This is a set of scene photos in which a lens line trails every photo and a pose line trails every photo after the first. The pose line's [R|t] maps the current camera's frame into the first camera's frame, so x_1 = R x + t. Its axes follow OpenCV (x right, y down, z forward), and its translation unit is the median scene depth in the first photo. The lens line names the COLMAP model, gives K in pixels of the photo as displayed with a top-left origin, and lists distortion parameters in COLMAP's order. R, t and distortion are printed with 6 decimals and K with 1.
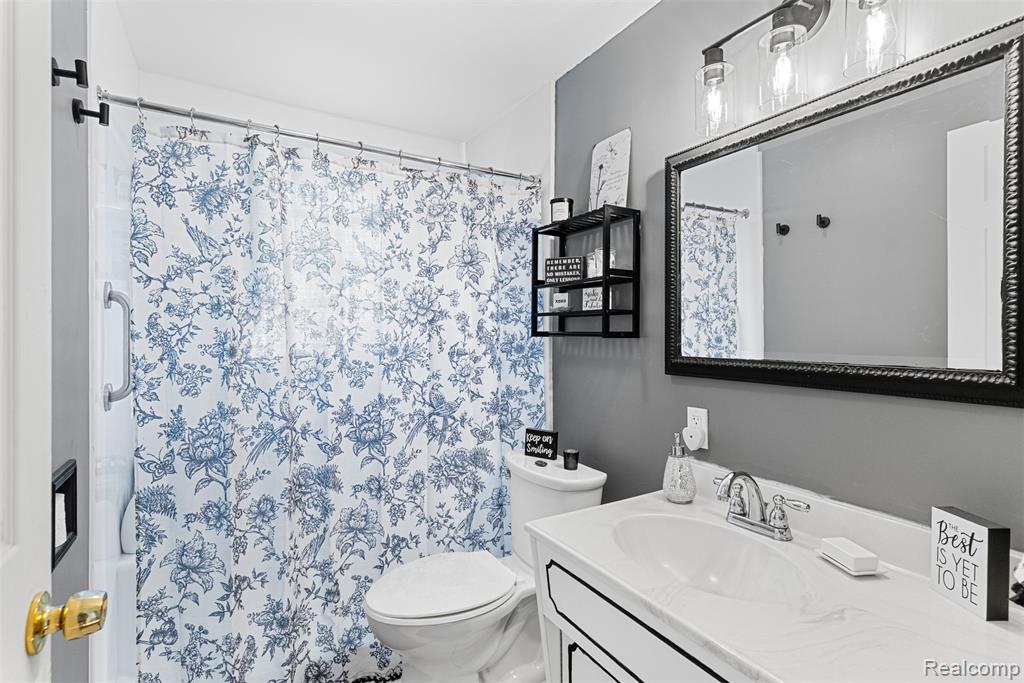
lens RADIAL K [[487.3, 0, 512.0], [0, 487.3, 341.5], [0, 0, 1]] dist [0.003253, 0.000476]
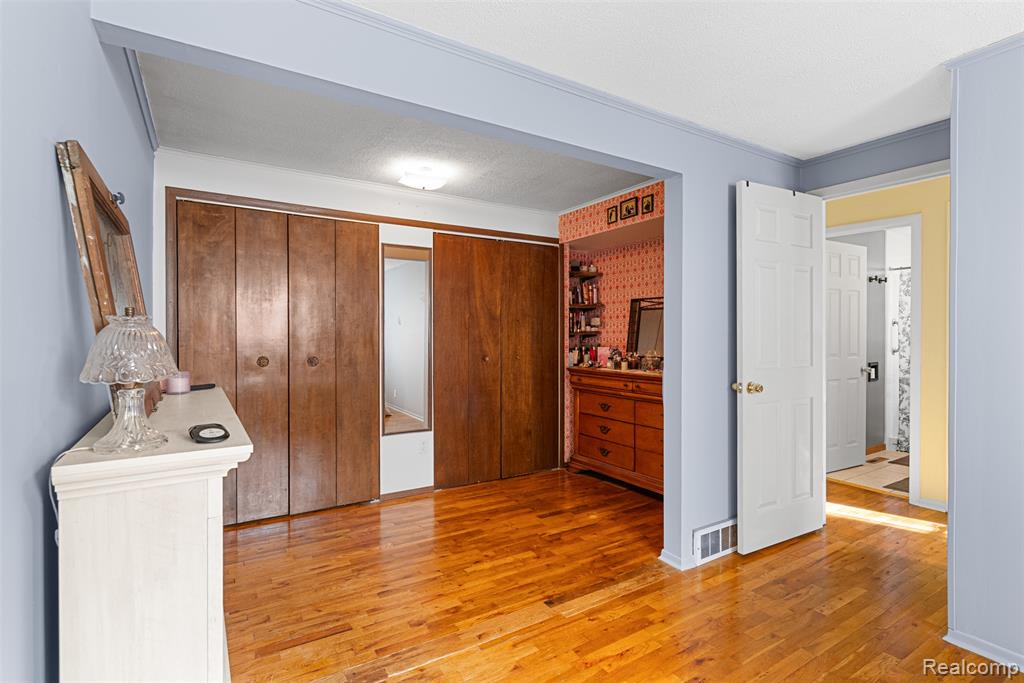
lens RADIAL K [[487.3, 0, 512.0], [0, 487.3, 341.5], [0, 0, 1]] dist [0.003253, 0.000476]
pose [[0.021620, 0.002886, -0.999762, 2.695440], [-0.004371, 0.999987, 0.002792, 0.046121], [0.999757, 0.004309, 0.021632, -1.877777]]
